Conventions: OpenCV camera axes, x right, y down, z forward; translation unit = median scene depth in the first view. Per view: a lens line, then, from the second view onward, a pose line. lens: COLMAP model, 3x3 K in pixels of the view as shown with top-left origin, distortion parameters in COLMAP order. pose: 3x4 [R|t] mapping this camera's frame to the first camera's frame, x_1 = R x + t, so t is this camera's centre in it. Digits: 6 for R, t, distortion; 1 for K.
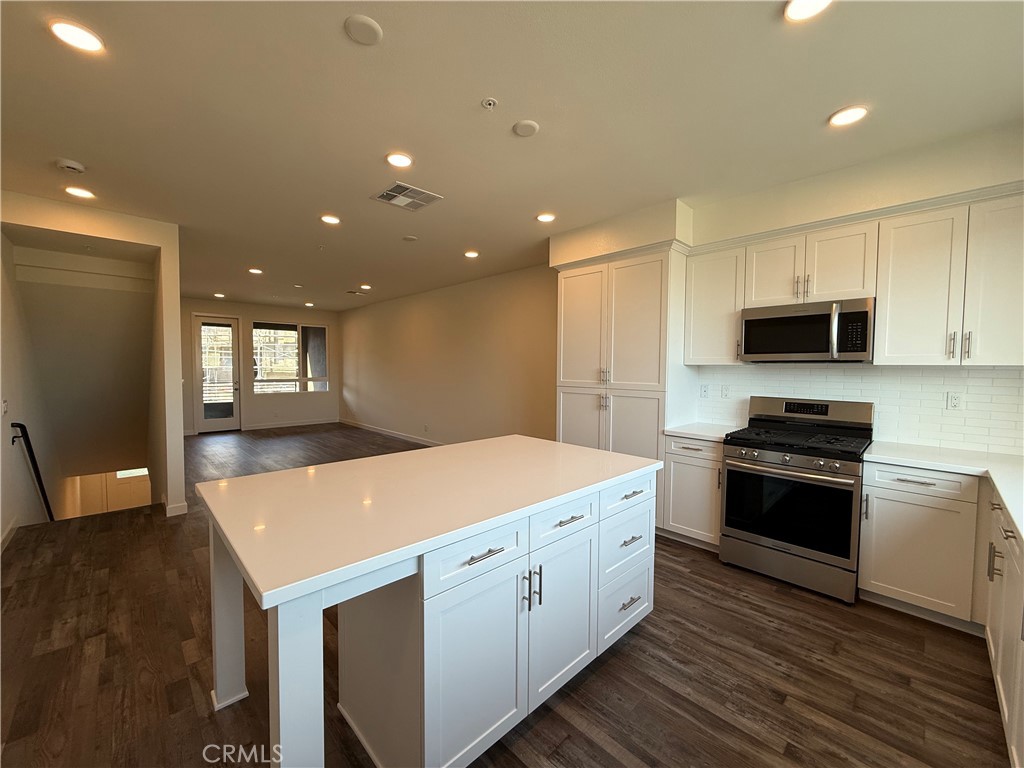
lens RADIAL K [[410.6, 0, 499.8], [0, 410.6, 384.1], [0, 0, 1]] dist [-0.000777, 0.000009]
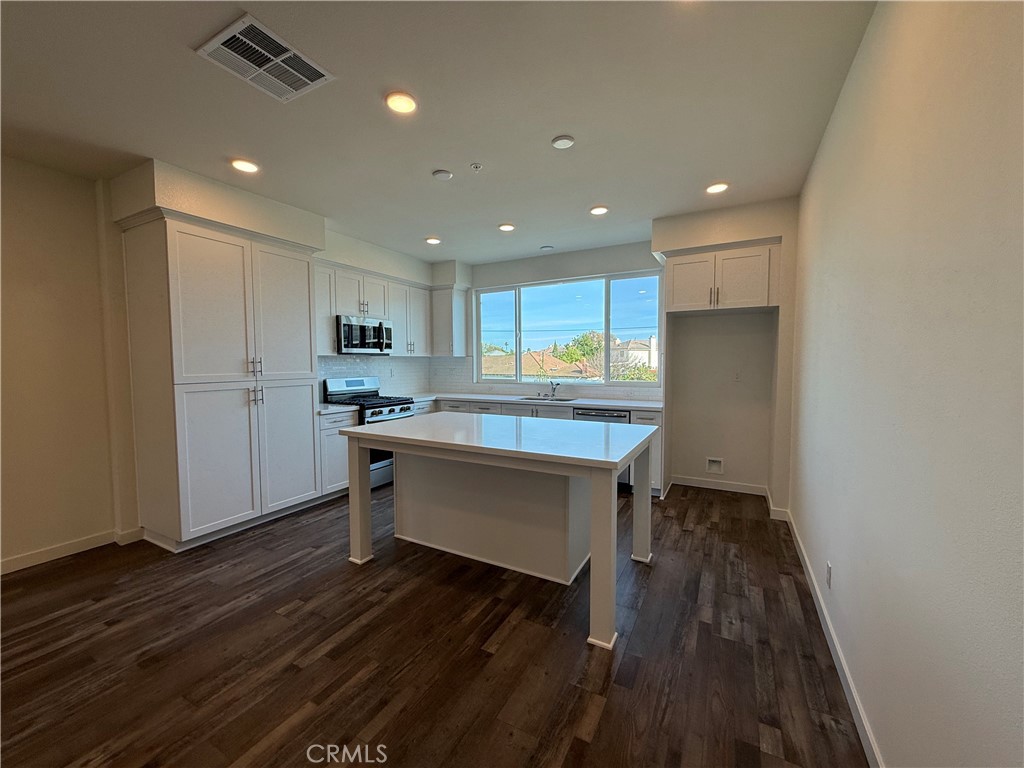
lens RADIAL K [[410.6, 0, 499.8], [0, 410.6, 384.1], [0, 0, 1]] dist [-0.000777, 0.000009]
pose [[-0.307282, -0.059795, 0.949738, -1.033357], [0.040880, 0.996273, 0.075951, -0.038439], [-0.950740, 0.062163, -0.303692, 1.045619]]
